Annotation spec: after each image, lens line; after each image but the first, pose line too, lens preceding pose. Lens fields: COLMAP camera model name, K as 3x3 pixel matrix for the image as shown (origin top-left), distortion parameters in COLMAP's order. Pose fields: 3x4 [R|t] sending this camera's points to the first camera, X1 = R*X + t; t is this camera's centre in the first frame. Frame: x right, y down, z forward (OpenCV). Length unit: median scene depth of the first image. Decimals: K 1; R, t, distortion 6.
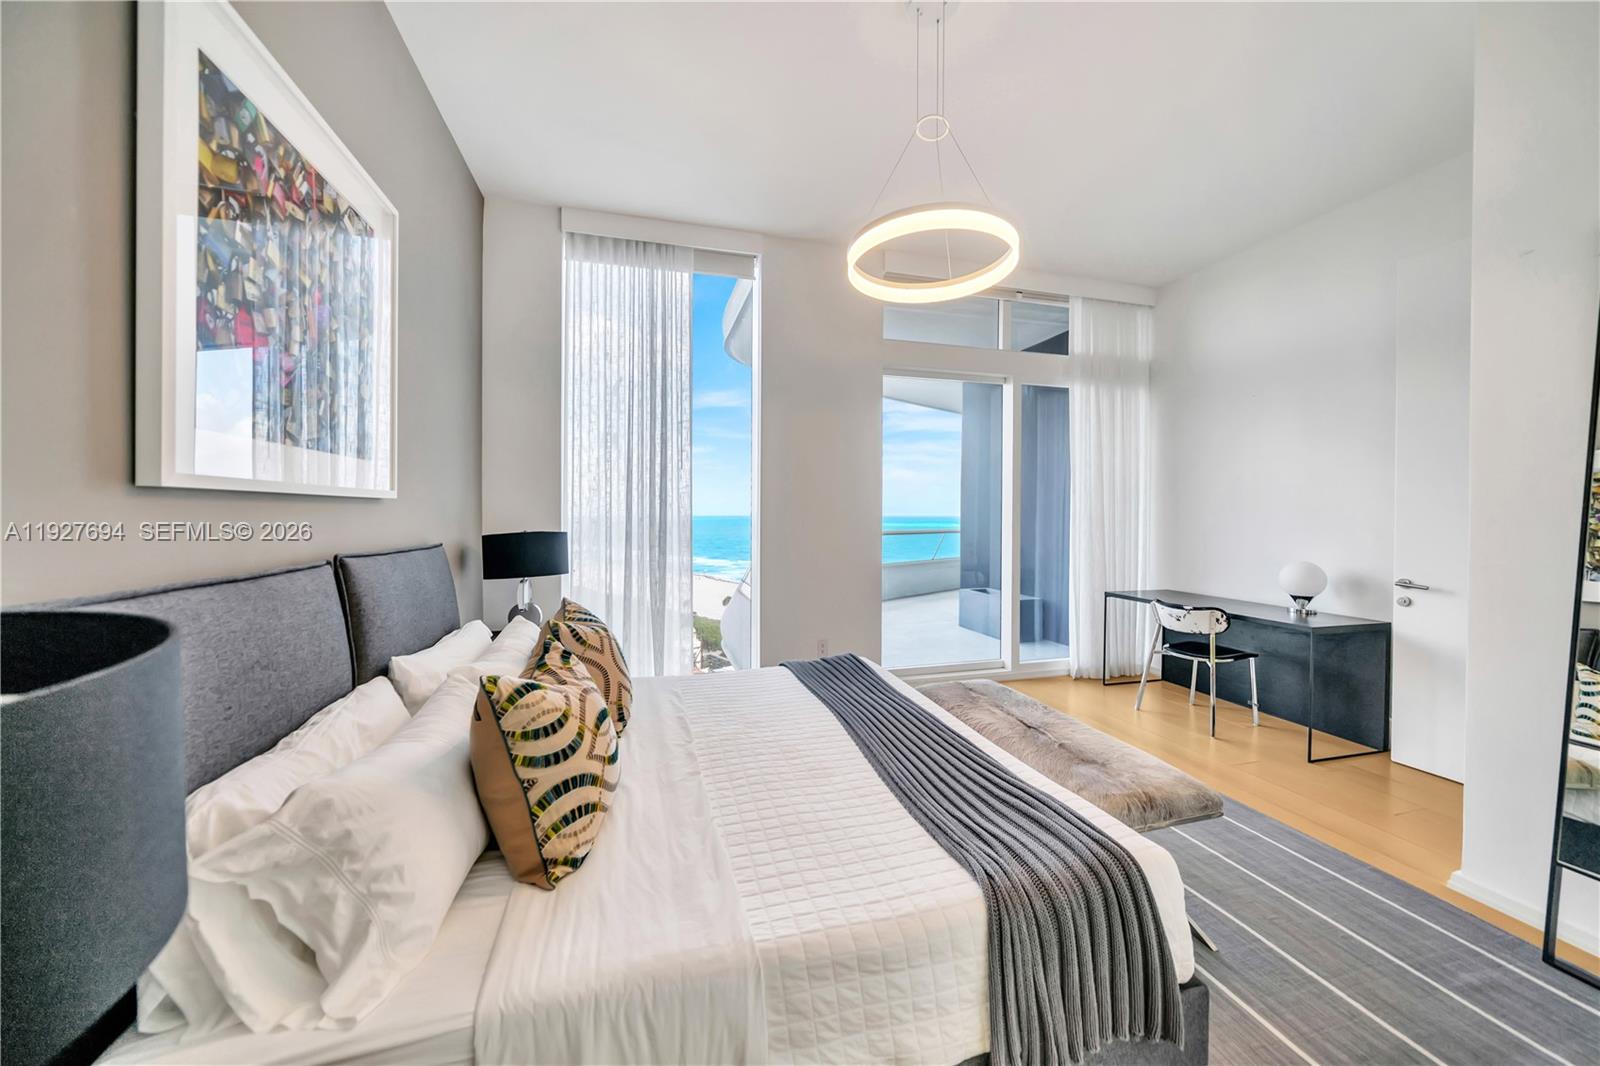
lens RADIAL K [[558.4, 0, 805.2], [0, 558.4, 518.8], [0, 0, 1]] dist [-0.003014, -0.000271]
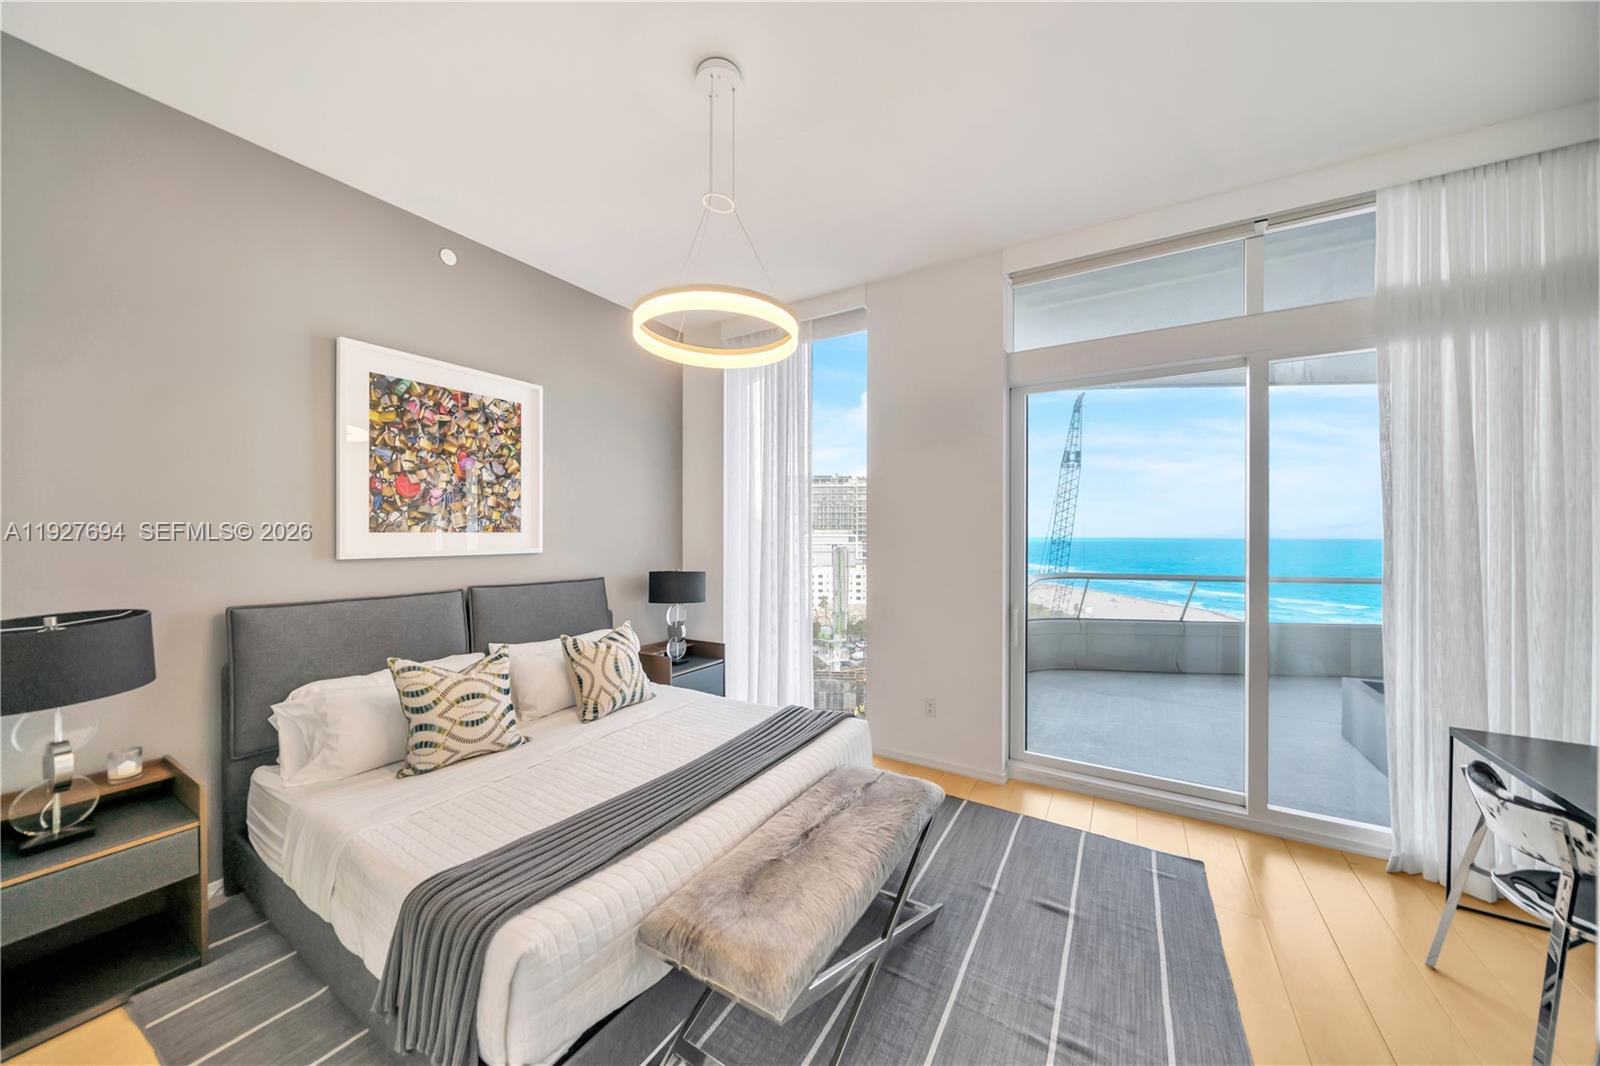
lens RADIAL K [[558.4, 0, 800.0], [0, 558.4, 534.5], [0, 0, 1]] dist [-0.003014, -0.000271]
pose [[0.679080, 0.000039, -0.734064, 1.673674], [-0.008780, 0.999929, -0.008069, -0.134678], [0.734012, 0.011925, 0.679032, 0.652476]]
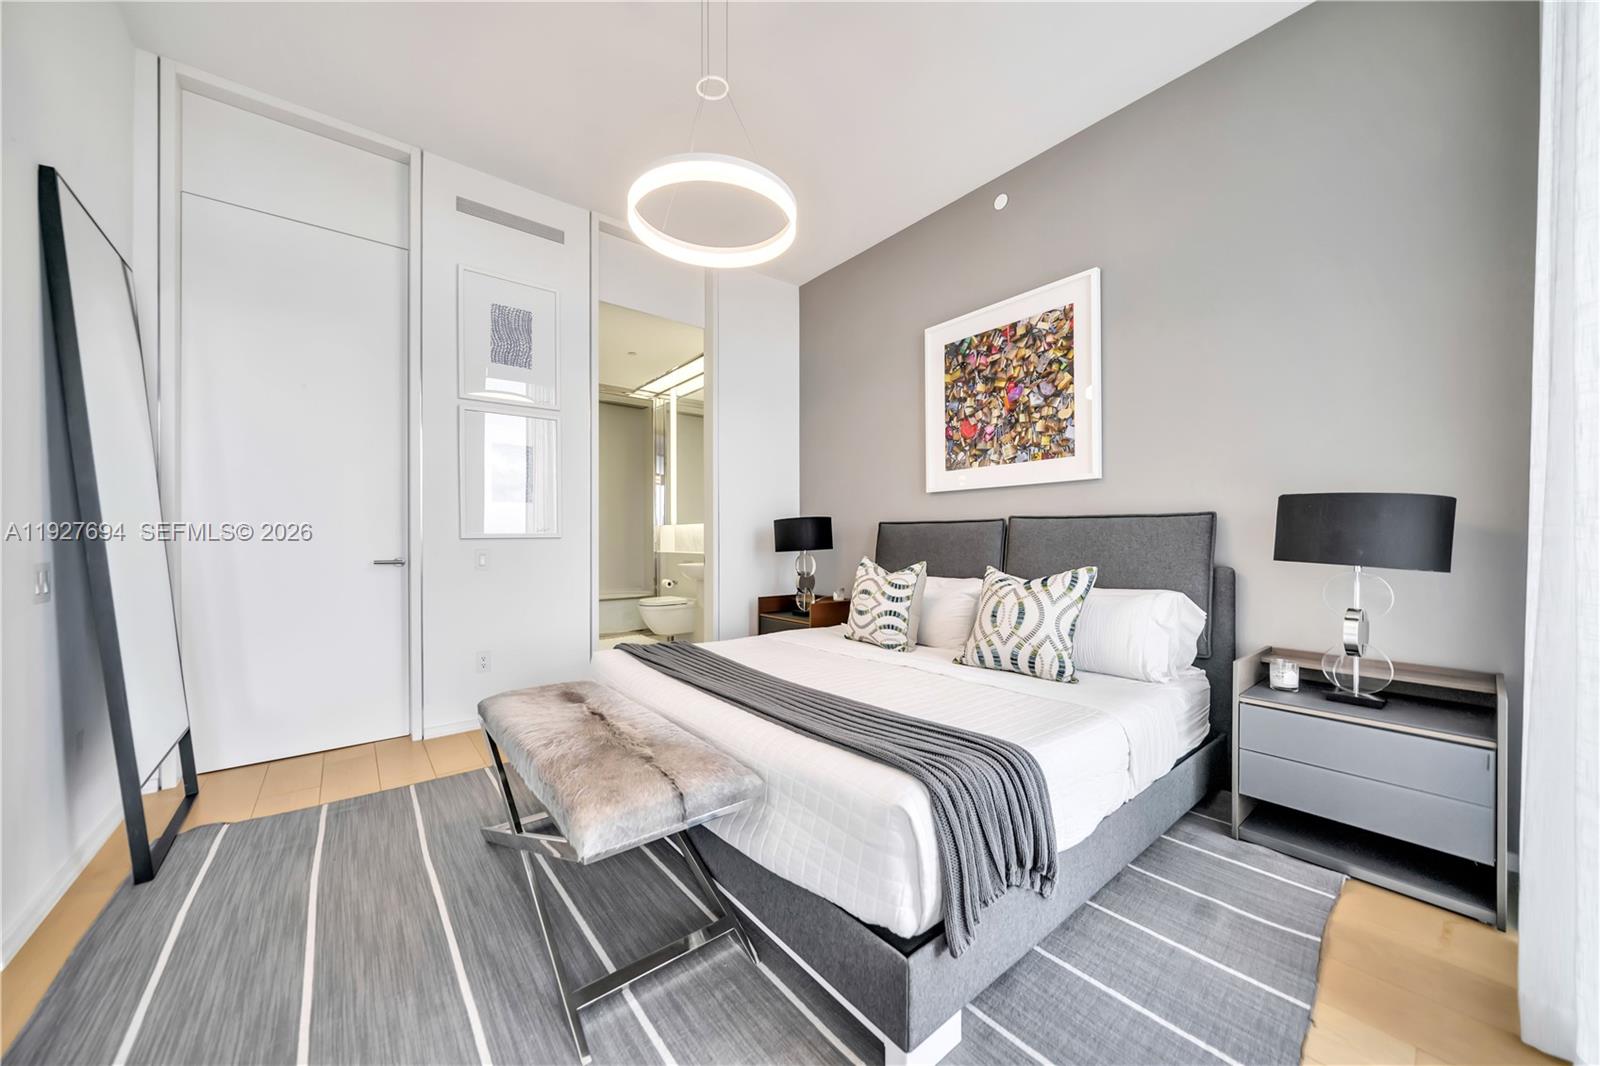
lens RADIAL K [[558.4, 0, 787.2], [0, 558.4, 538.9], [0, 0, 1]] dist [-0.003014, -0.000271]
pose [[-0.926911, -0.000009, -0.375282, 0.740071], [-0.004673, 0.999923, 0.011519, 0.153491], [0.375253, 0.012431, -0.926839, 3.087589]]
